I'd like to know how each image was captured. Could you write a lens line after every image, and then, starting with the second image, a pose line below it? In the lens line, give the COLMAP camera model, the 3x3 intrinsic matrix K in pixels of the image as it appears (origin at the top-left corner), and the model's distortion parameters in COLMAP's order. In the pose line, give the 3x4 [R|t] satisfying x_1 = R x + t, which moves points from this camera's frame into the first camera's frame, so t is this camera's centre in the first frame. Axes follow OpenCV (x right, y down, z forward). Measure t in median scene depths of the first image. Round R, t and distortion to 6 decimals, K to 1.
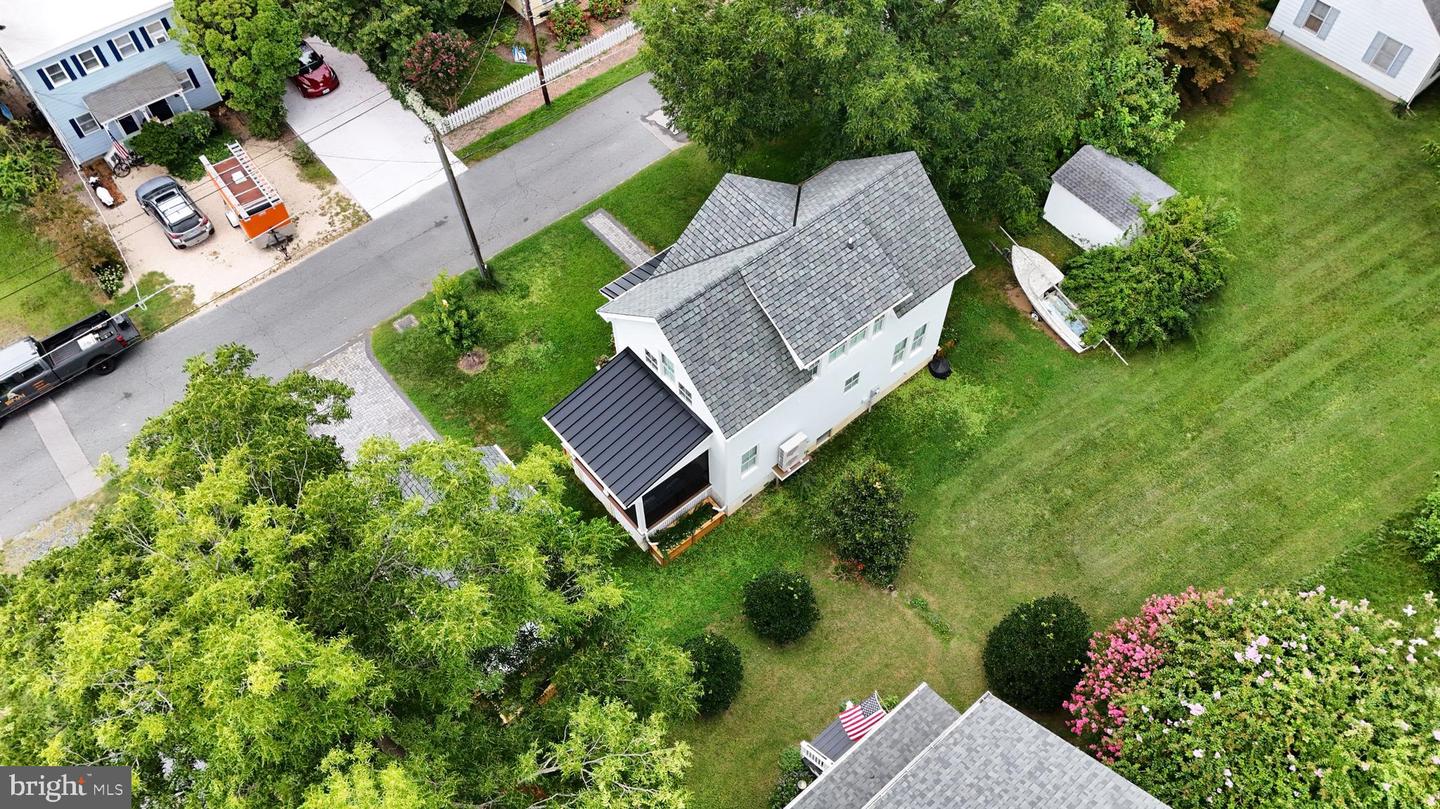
lens RADIAL K [[1091.2, 0, 732.1], [0, 1091.2, 405.0], [0, 0, 1]] dist [0.000729, -0.006050]
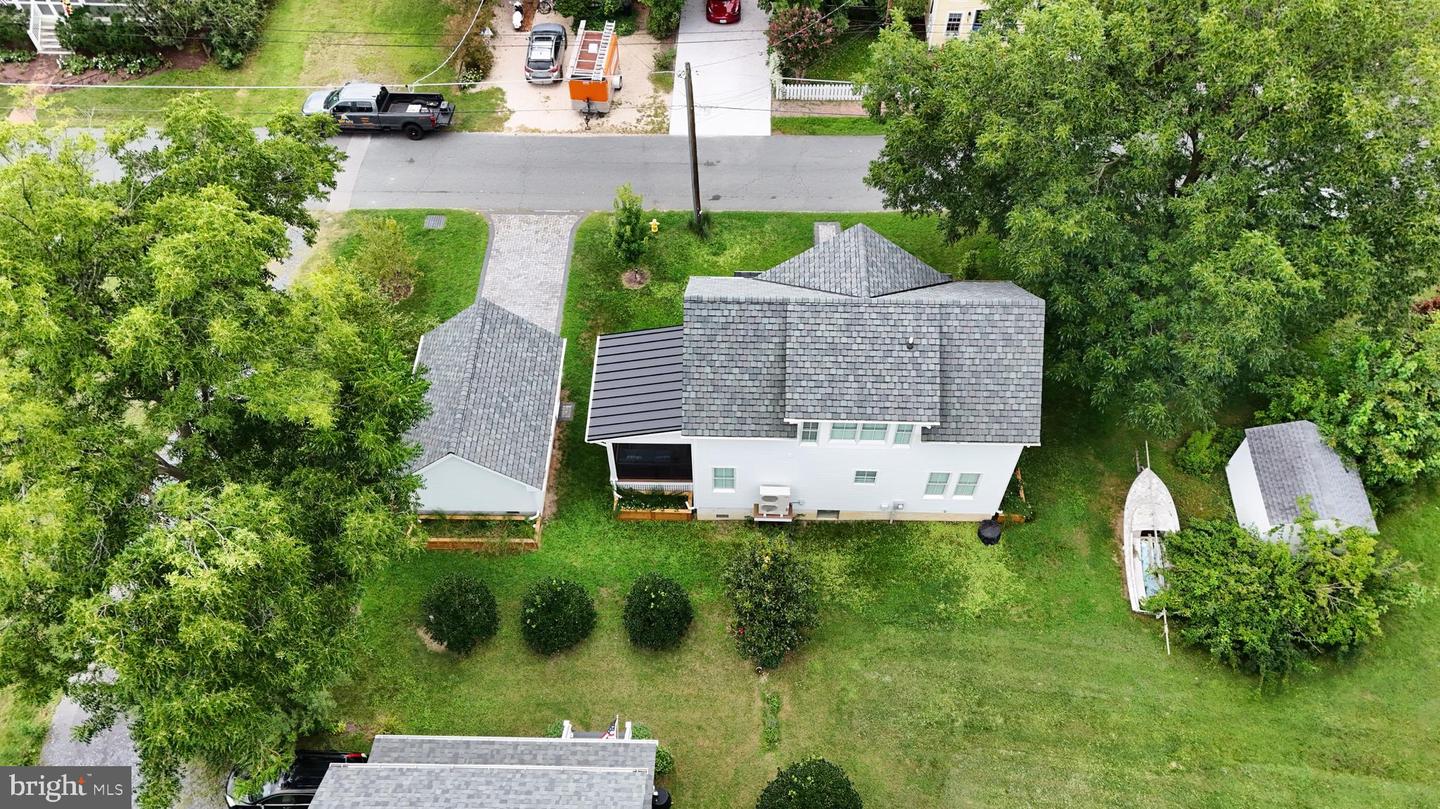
lens RADIAL K [[1091.2, 0, 732.1], [0, 1091.2, 405.0], [0, 0, 1]] dist [0.000729, -0.006050]
pose [[0.745805, 0.533049, -0.399541, 0.339217], [-0.544064, 0.833485, 0.096417, -0.093422], [0.384407, 0.145468, 0.911631, 0.071079]]
